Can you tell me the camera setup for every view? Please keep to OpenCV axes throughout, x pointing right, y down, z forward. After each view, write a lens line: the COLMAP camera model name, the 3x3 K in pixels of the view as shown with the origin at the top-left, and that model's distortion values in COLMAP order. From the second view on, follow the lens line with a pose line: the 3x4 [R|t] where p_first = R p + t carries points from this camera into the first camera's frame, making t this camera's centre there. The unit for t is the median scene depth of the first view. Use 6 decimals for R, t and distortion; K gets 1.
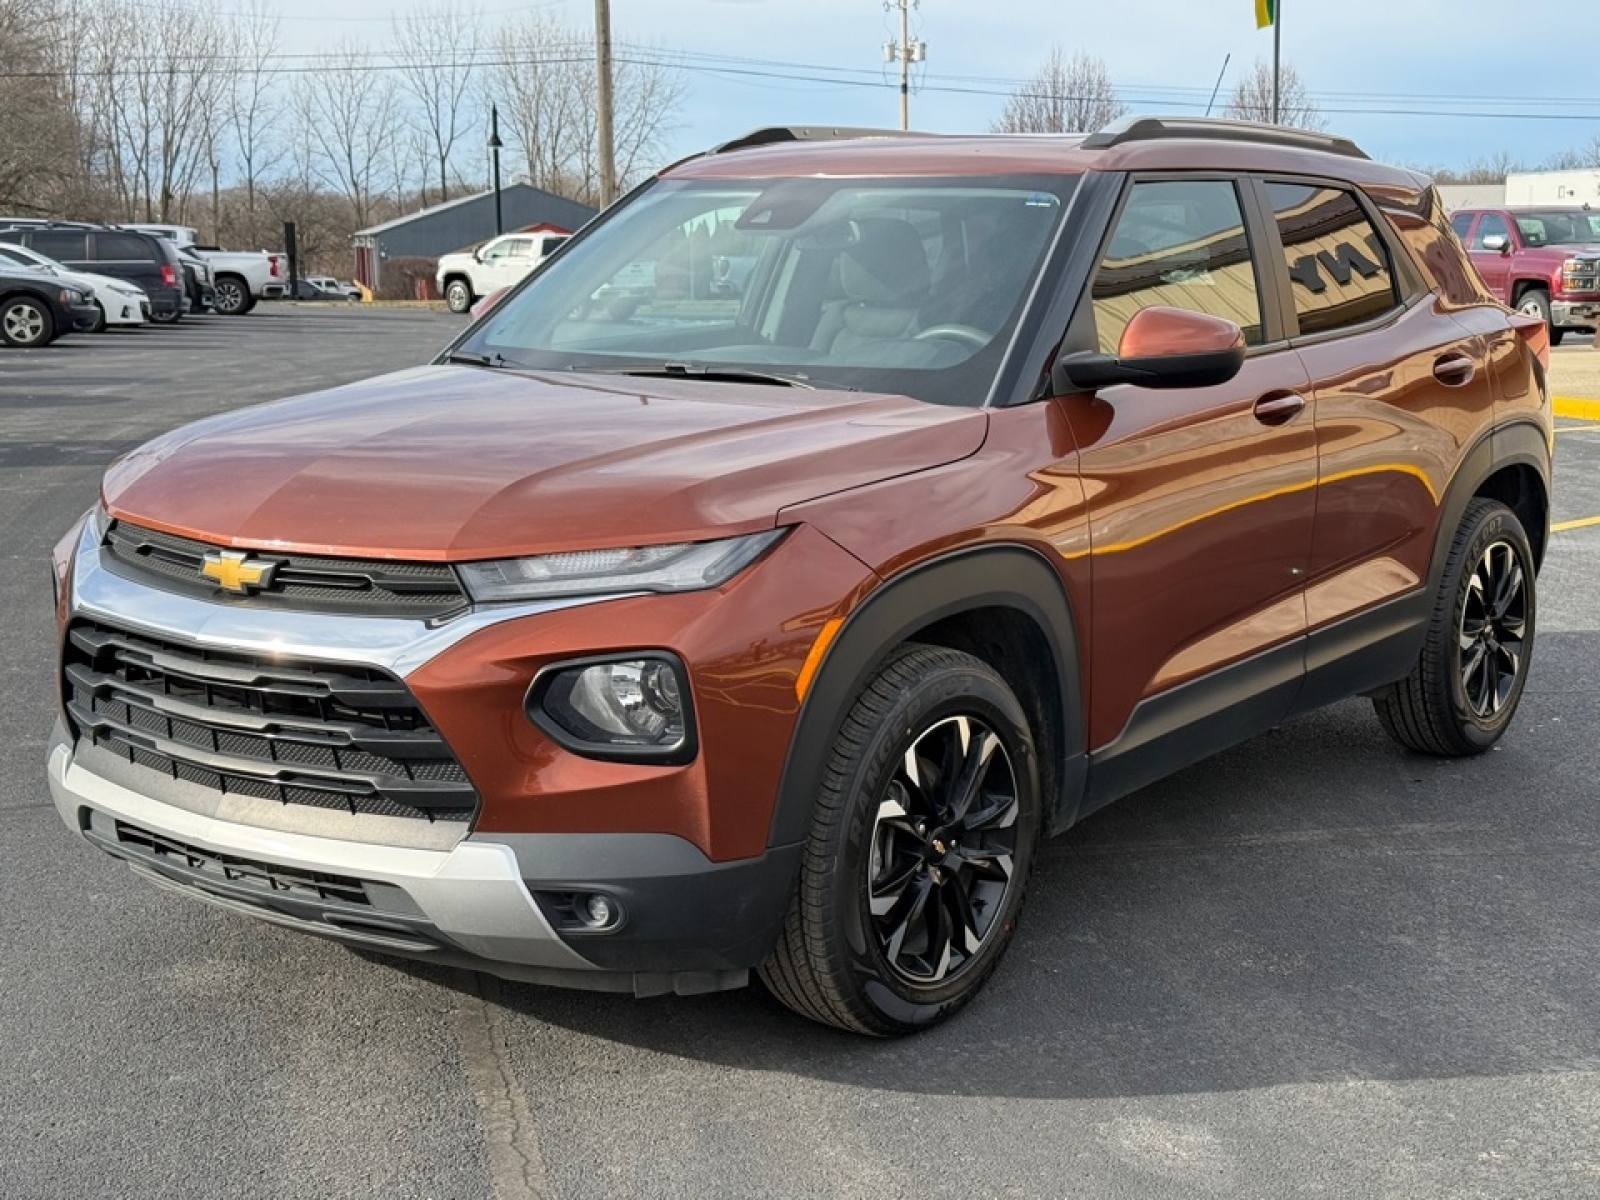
lens RADIAL K [[2288.1, 0, 794.7], [0, 2288.1, 586.1], [0, 0, 1]] dist [0.128381, 0.000000]
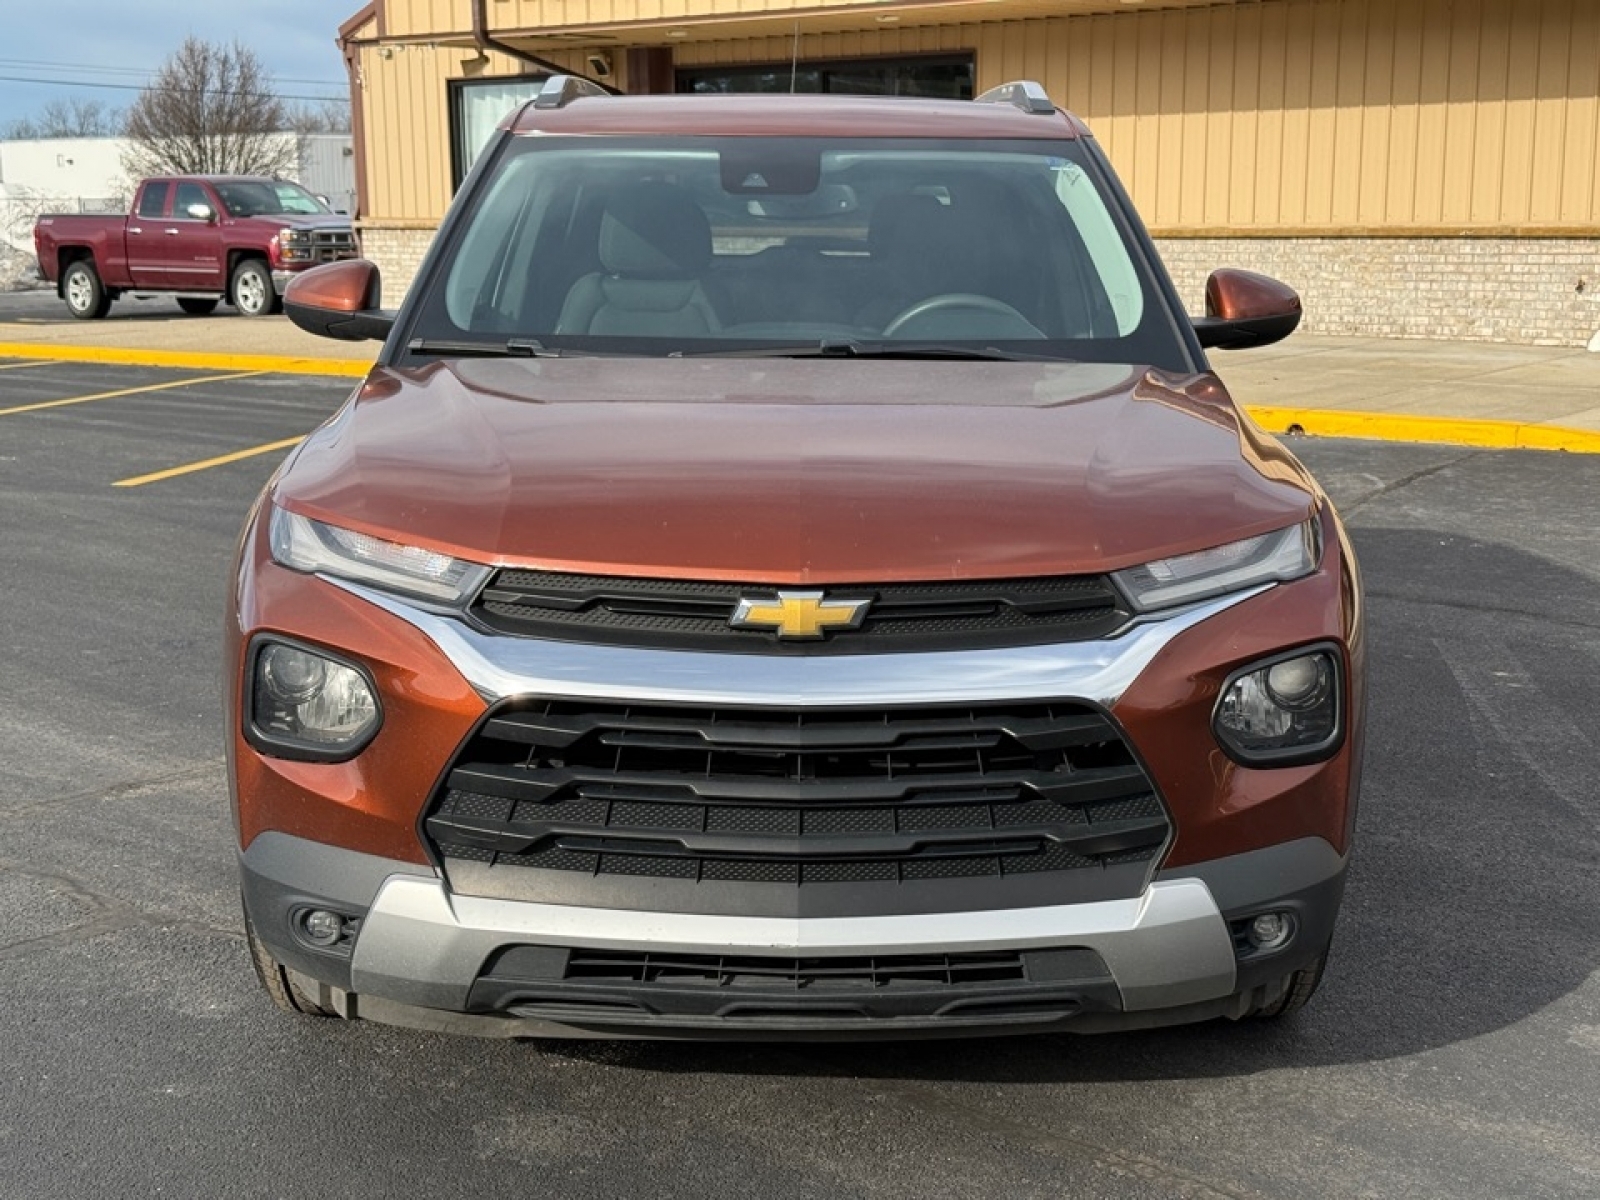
lens RADIAL K [[2288.1, 0, 793.9], [0, 2288.1, 607.1], [0, 0, 1]] dist [0.128381, 0.000000]
pose [[0.786888, -0.109532, 0.607297, -0.725634], [0.096387, 0.993858, 0.054361, -0.052399], [-0.609522, 0.015760, 0.792613, 0.350631]]
